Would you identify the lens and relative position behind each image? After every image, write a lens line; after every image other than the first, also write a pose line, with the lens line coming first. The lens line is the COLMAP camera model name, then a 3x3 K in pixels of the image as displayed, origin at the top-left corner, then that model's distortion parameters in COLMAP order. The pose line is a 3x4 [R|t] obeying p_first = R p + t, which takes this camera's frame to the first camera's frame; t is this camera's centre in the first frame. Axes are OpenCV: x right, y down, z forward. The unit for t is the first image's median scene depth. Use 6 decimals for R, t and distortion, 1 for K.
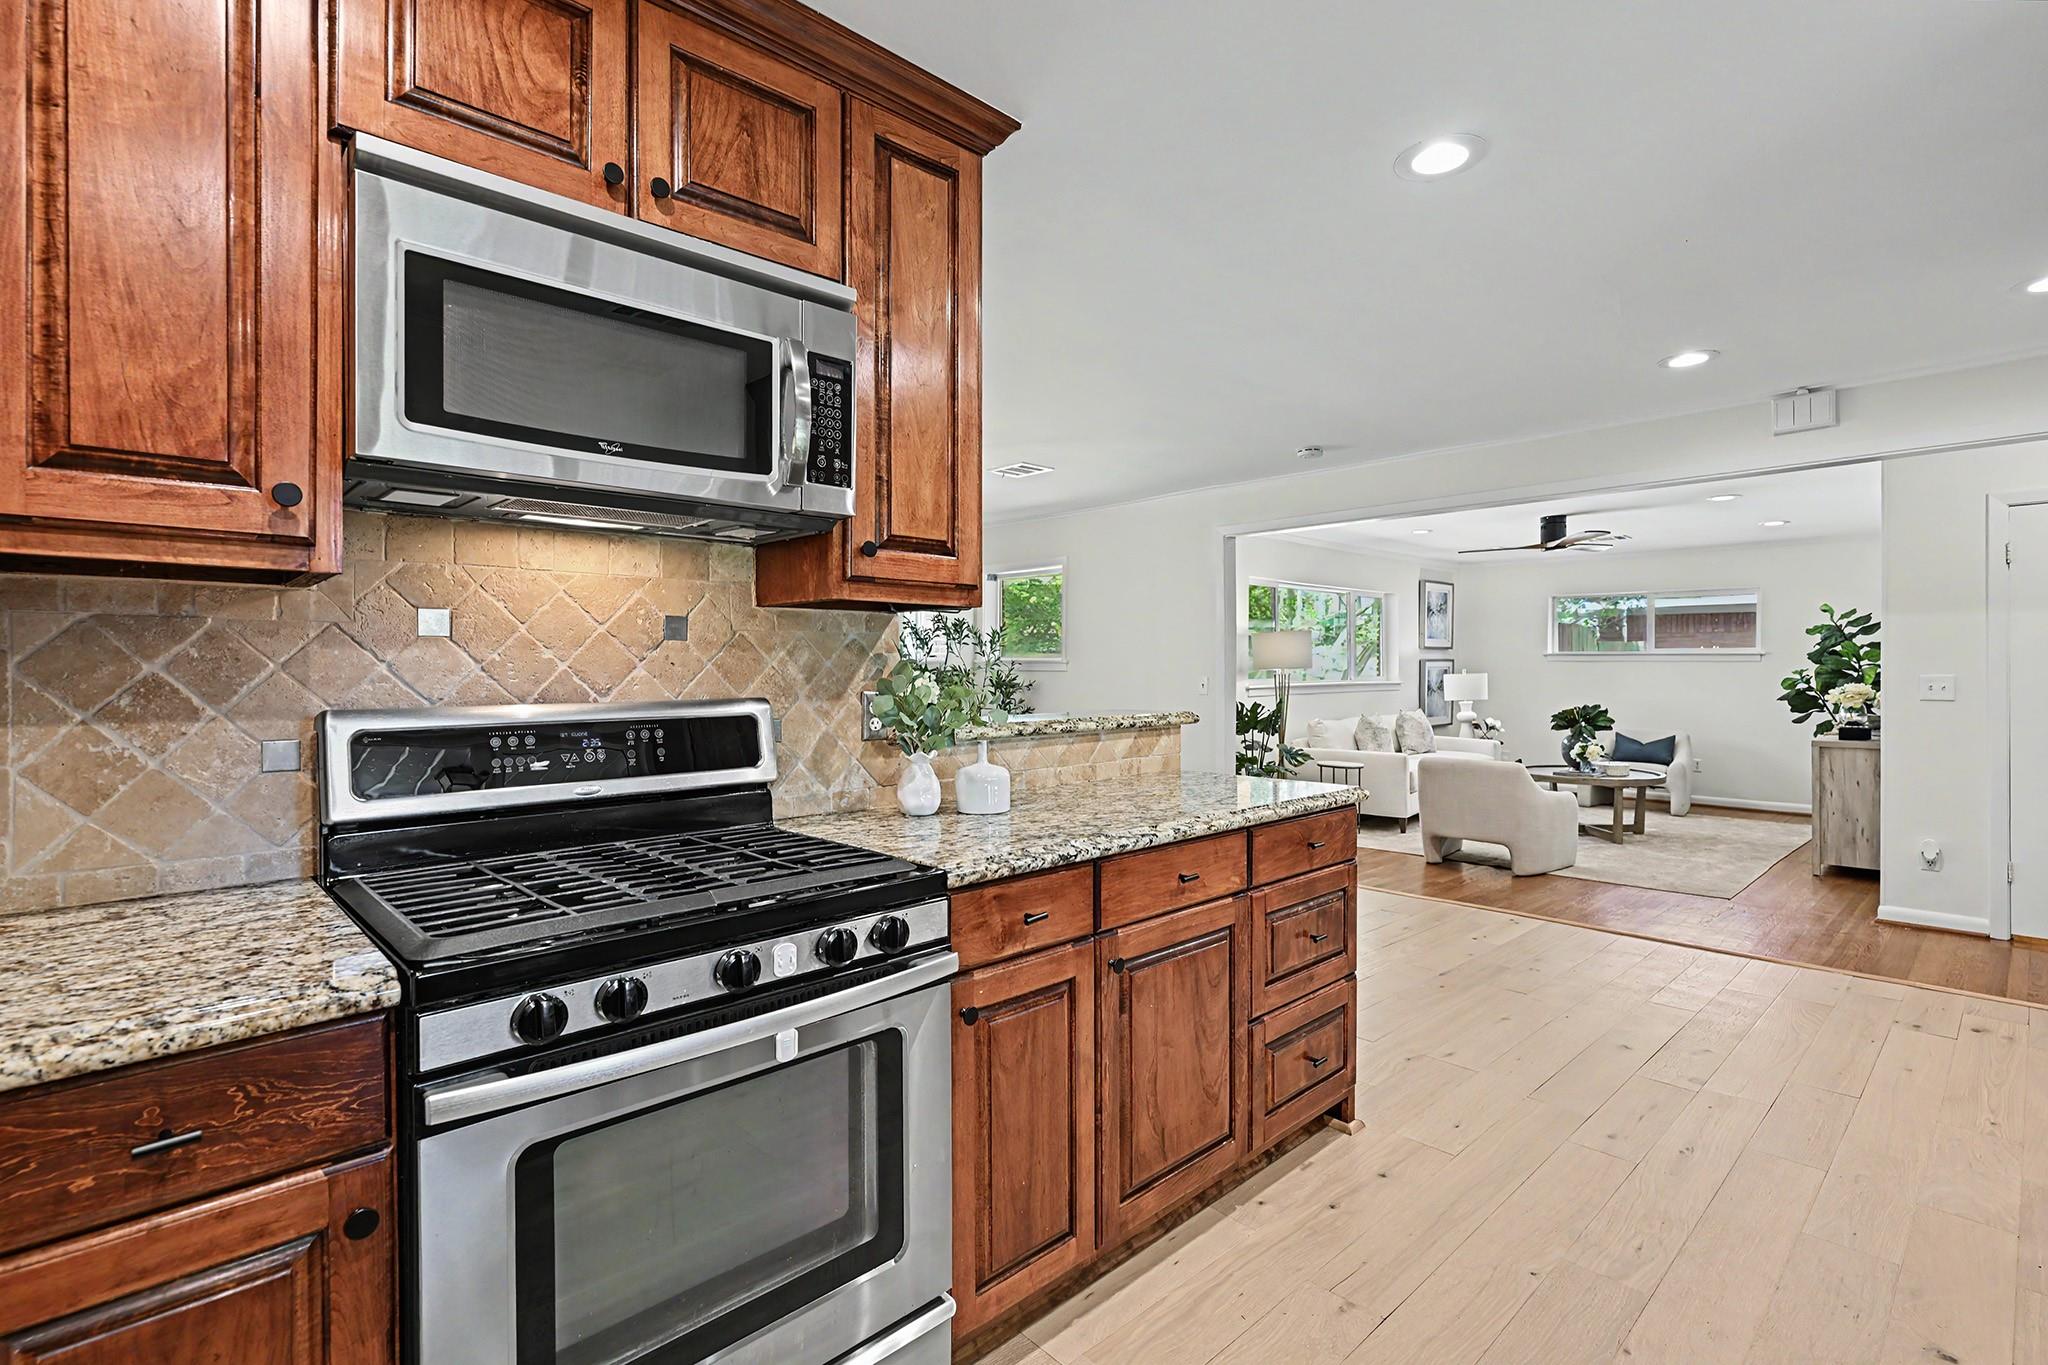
lens RADIAL K [[944.5, 0, 1023.0], [0, 944.5, 679.4], [0, 0, 1]] dist [-0.002774, -0.000297]
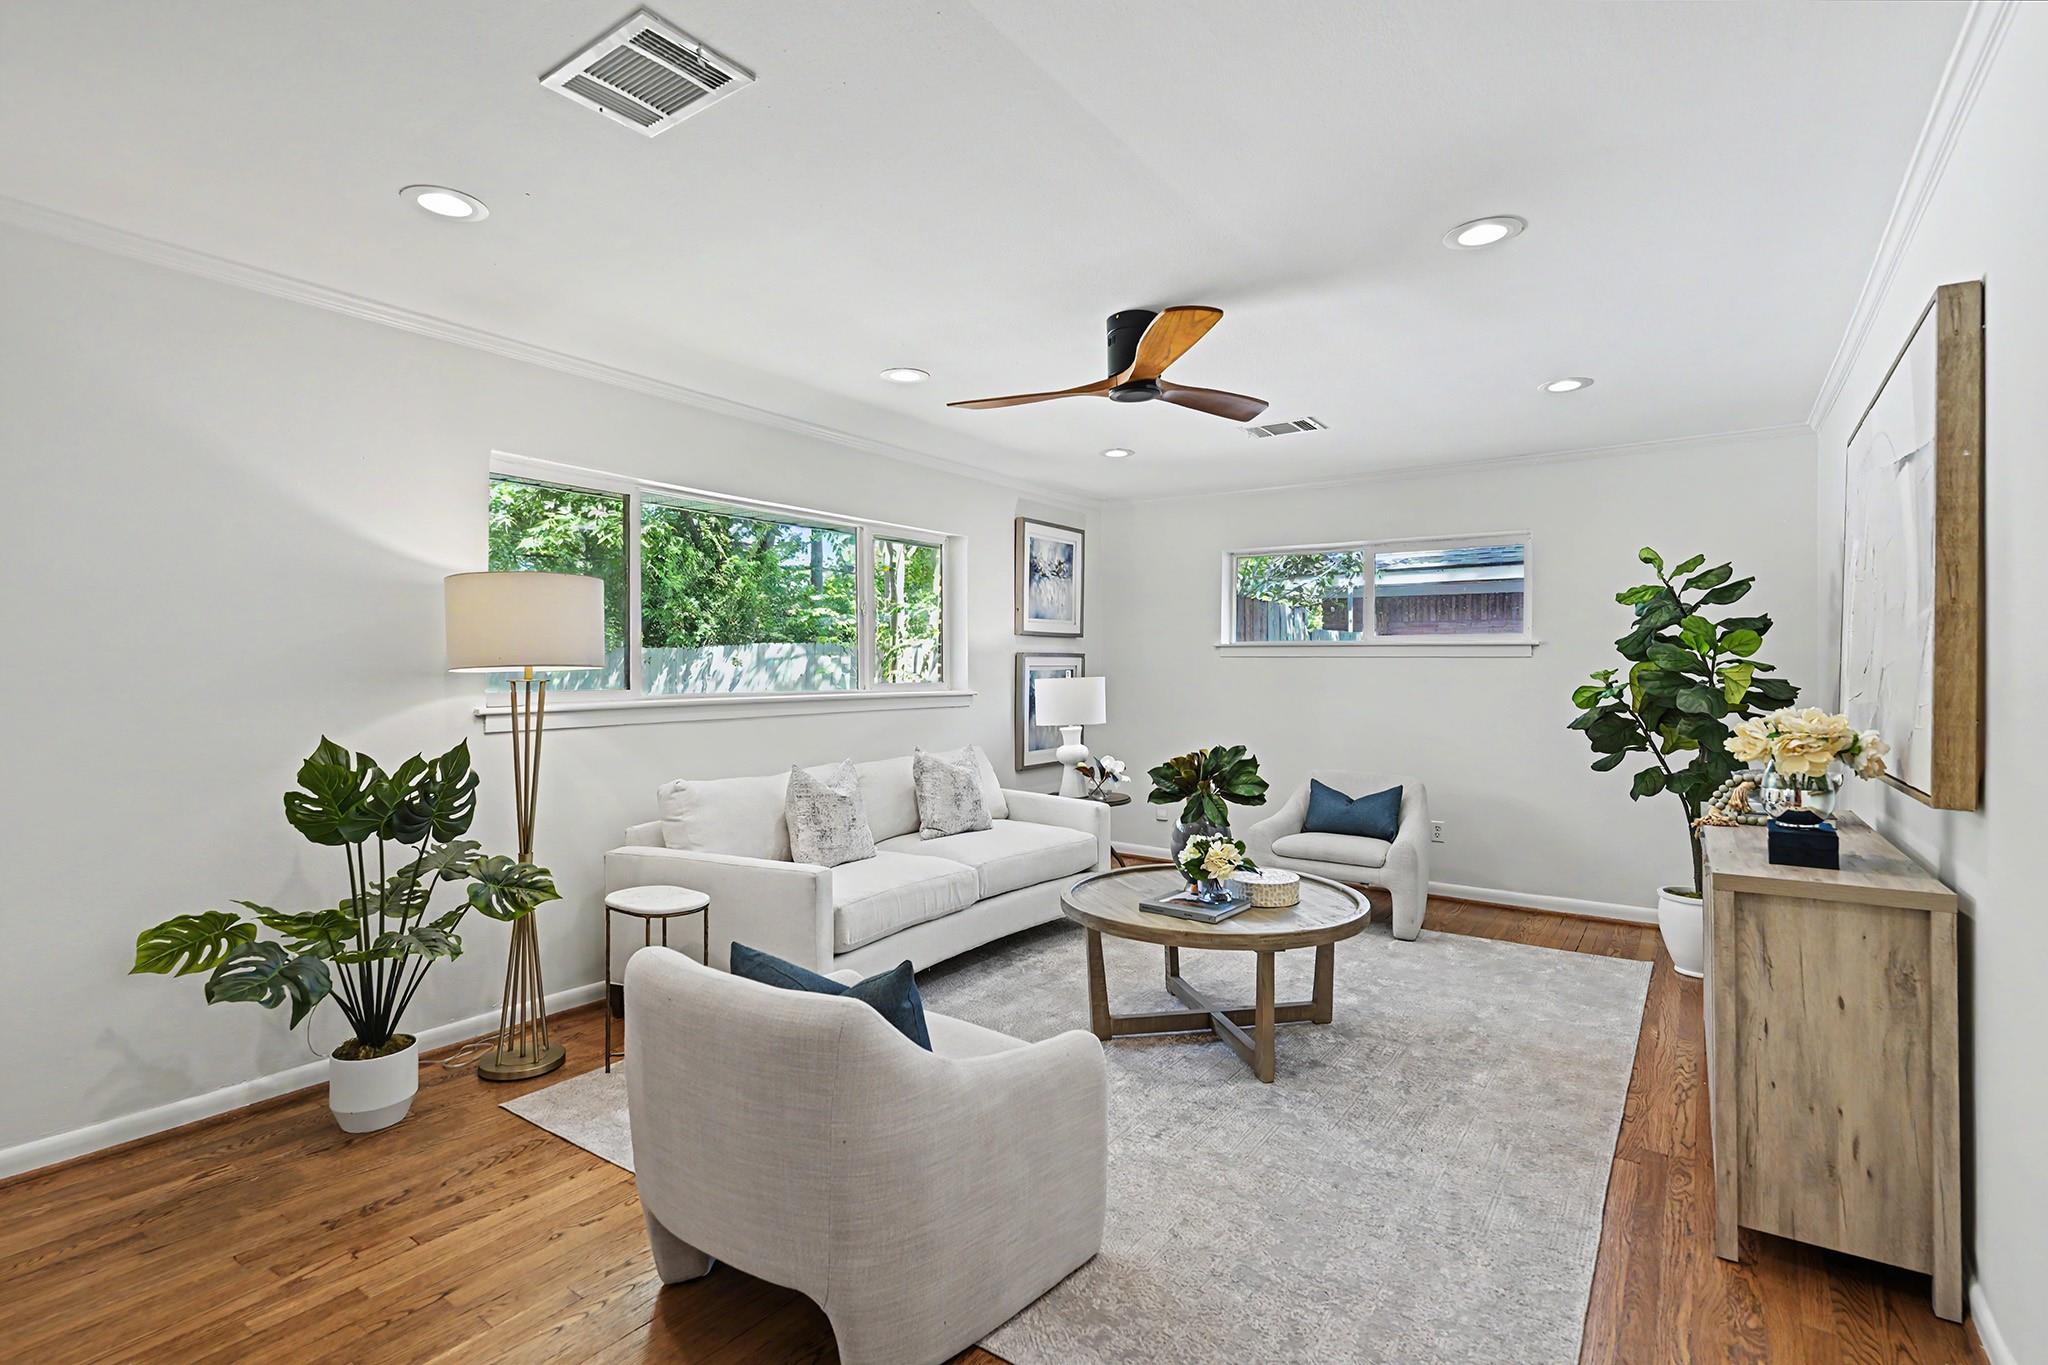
lens RADIAL K [[979.7, 0, 1022.2], [0, 979.7, 671.9], [0, 0, 1]] dist [-0.000498, -0.000404]
pose [[0.977407, 0.001304, 0.211364, 0.388883], [0.000805, 0.999951, -0.009889, -0.004775], [-0.211366, 0.009836, 0.977357, 0.533063]]
